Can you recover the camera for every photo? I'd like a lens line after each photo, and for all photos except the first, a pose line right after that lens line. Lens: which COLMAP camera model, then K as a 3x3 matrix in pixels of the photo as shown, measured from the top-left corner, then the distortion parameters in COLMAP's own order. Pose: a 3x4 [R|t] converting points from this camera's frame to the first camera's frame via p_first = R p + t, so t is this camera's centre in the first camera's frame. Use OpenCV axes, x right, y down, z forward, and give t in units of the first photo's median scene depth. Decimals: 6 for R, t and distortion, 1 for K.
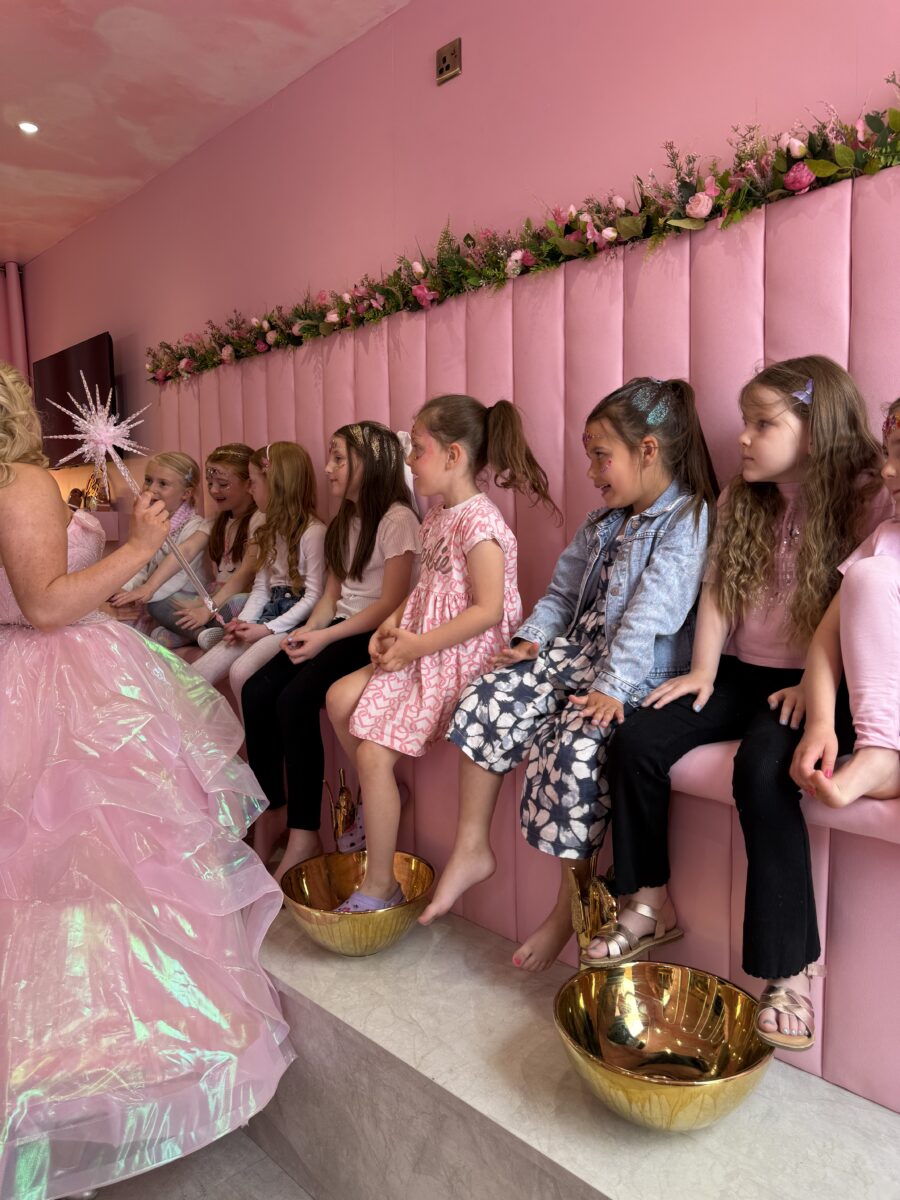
lens RADIAL K [[841.7, 0, 450.0], [0, 841.7, 600.0], [0, 0, 1]] dist [0.040516, -0.042356]
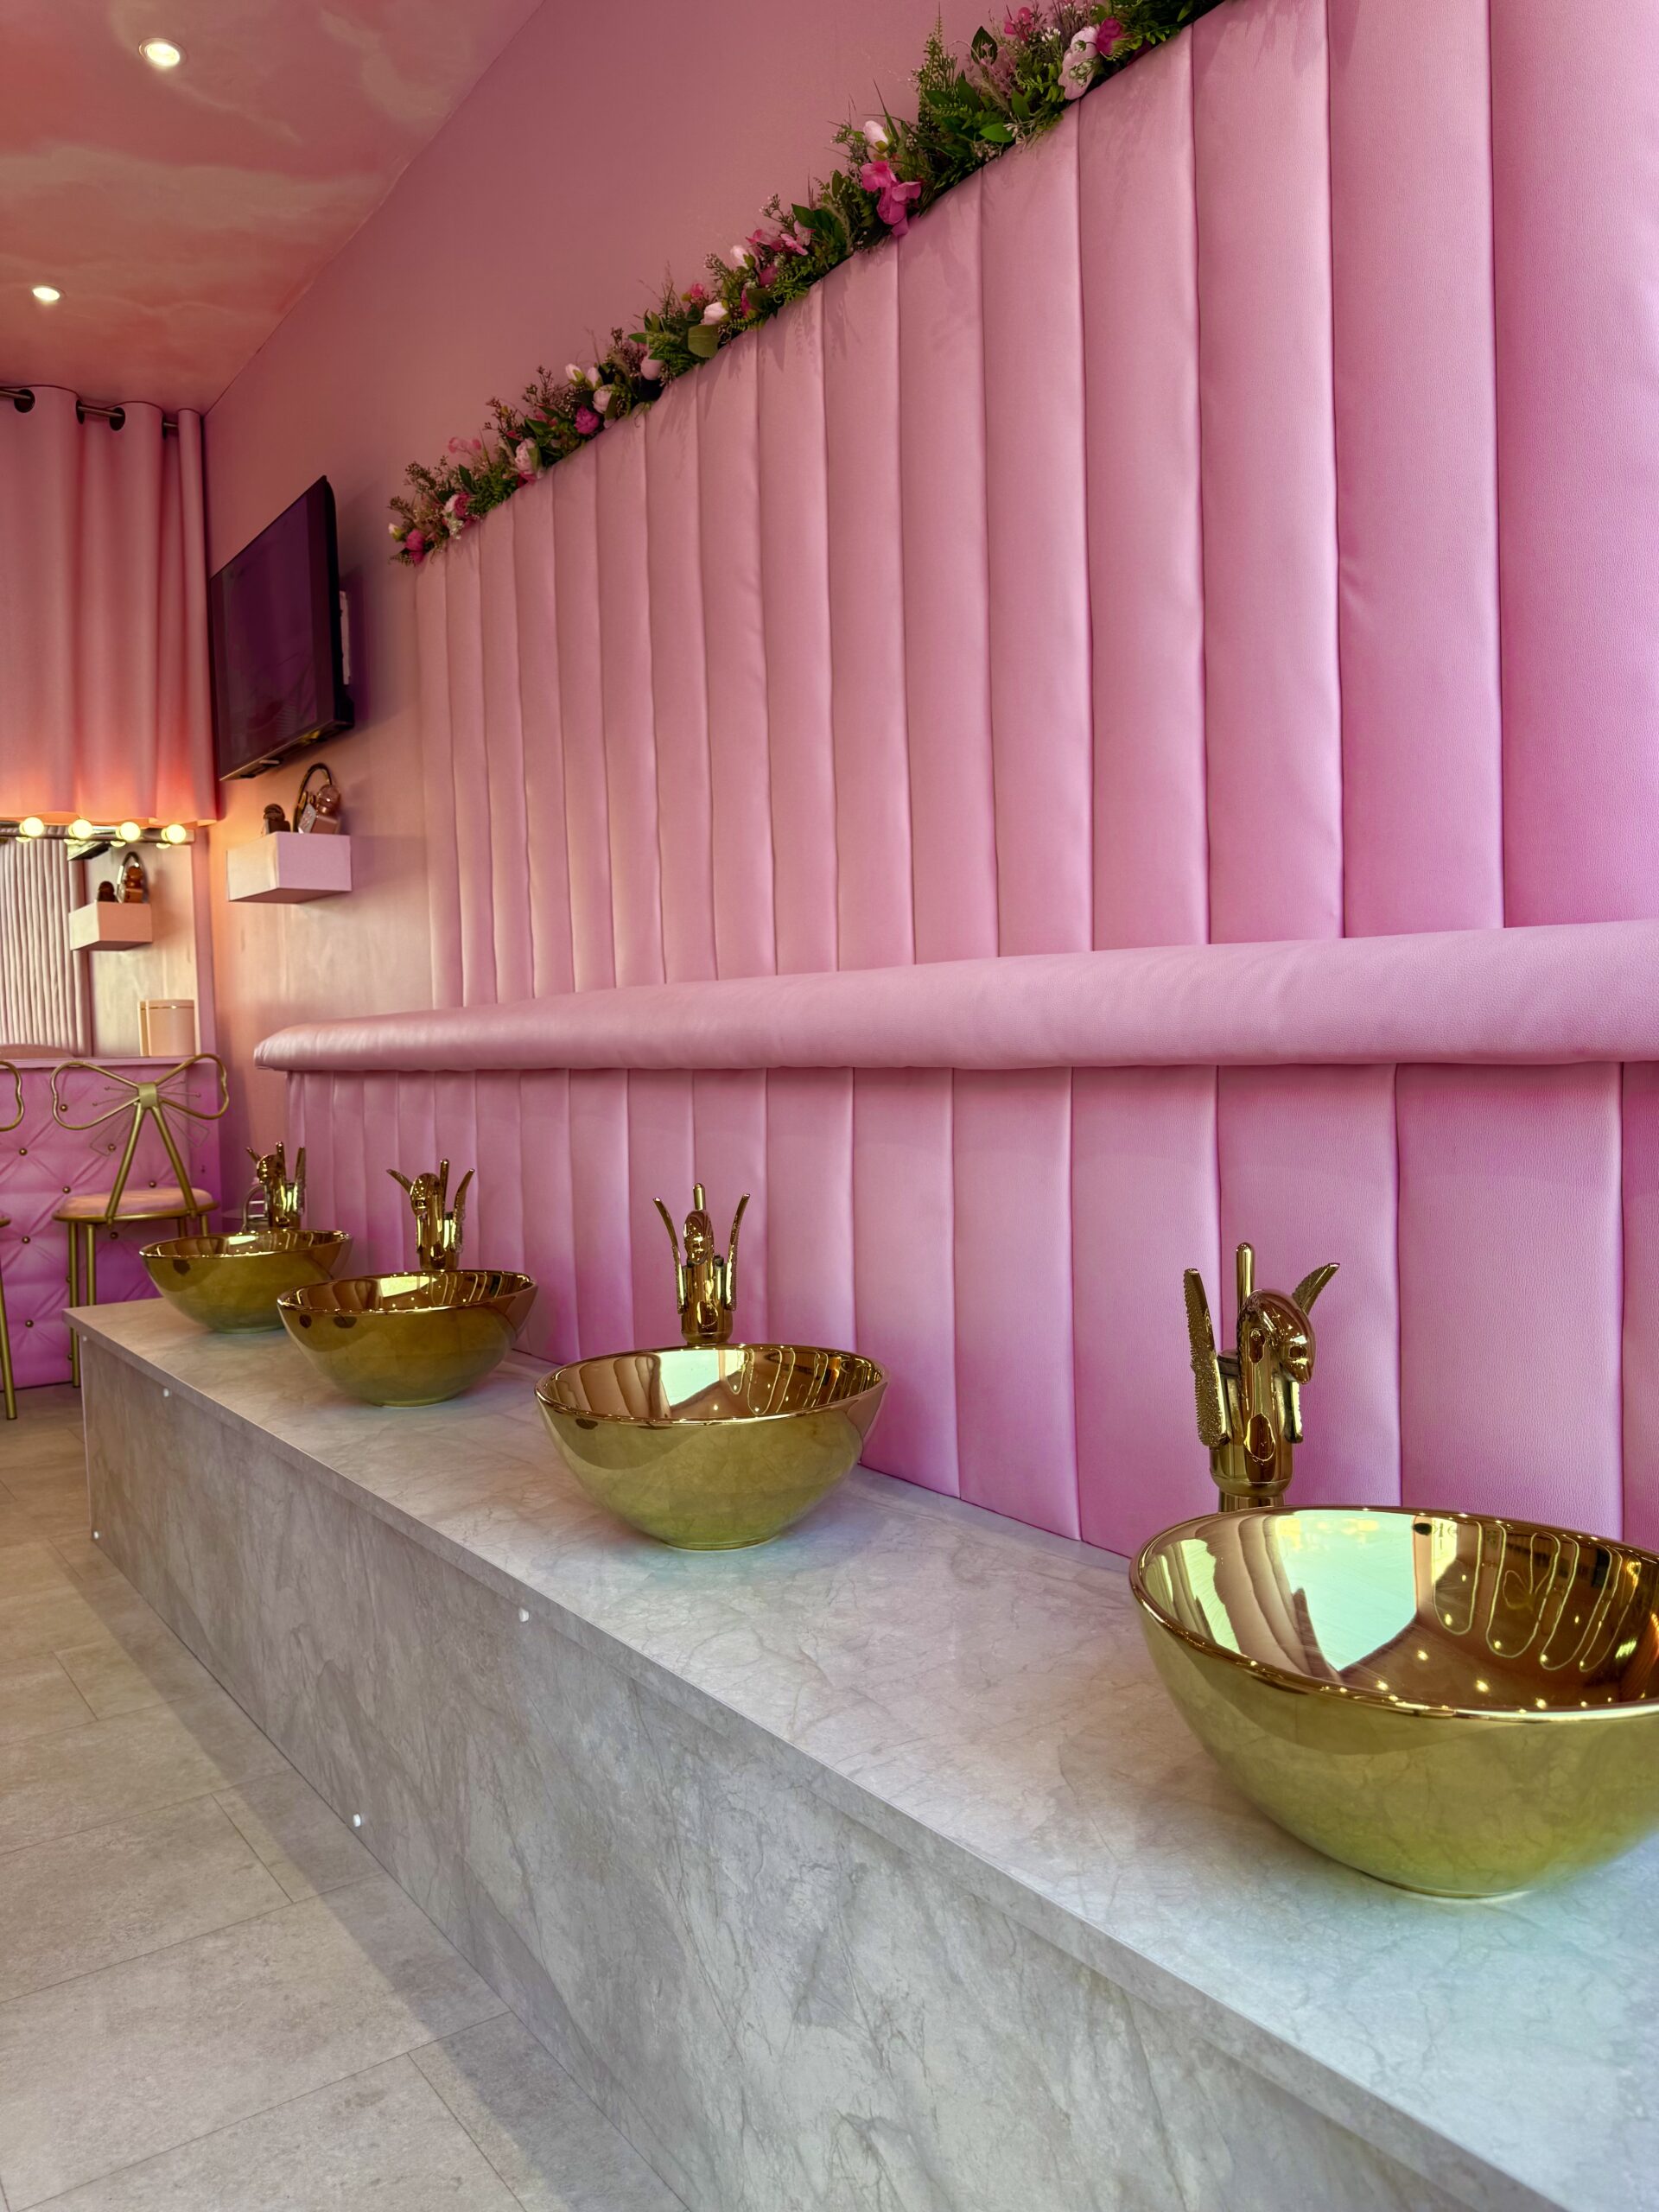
lens RADIAL K [[1551.4, 0, 829.5], [0, 1551.4, 1106.0], [0, 0, 1]] dist [0.040516, -0.042356]
pose [[0.991223, -0.006066, -0.132060, 0.051306], [0.001314, 0.999350, -0.036039, 0.187952], [0.132193, 0.035550, 0.990586, 0.179006]]
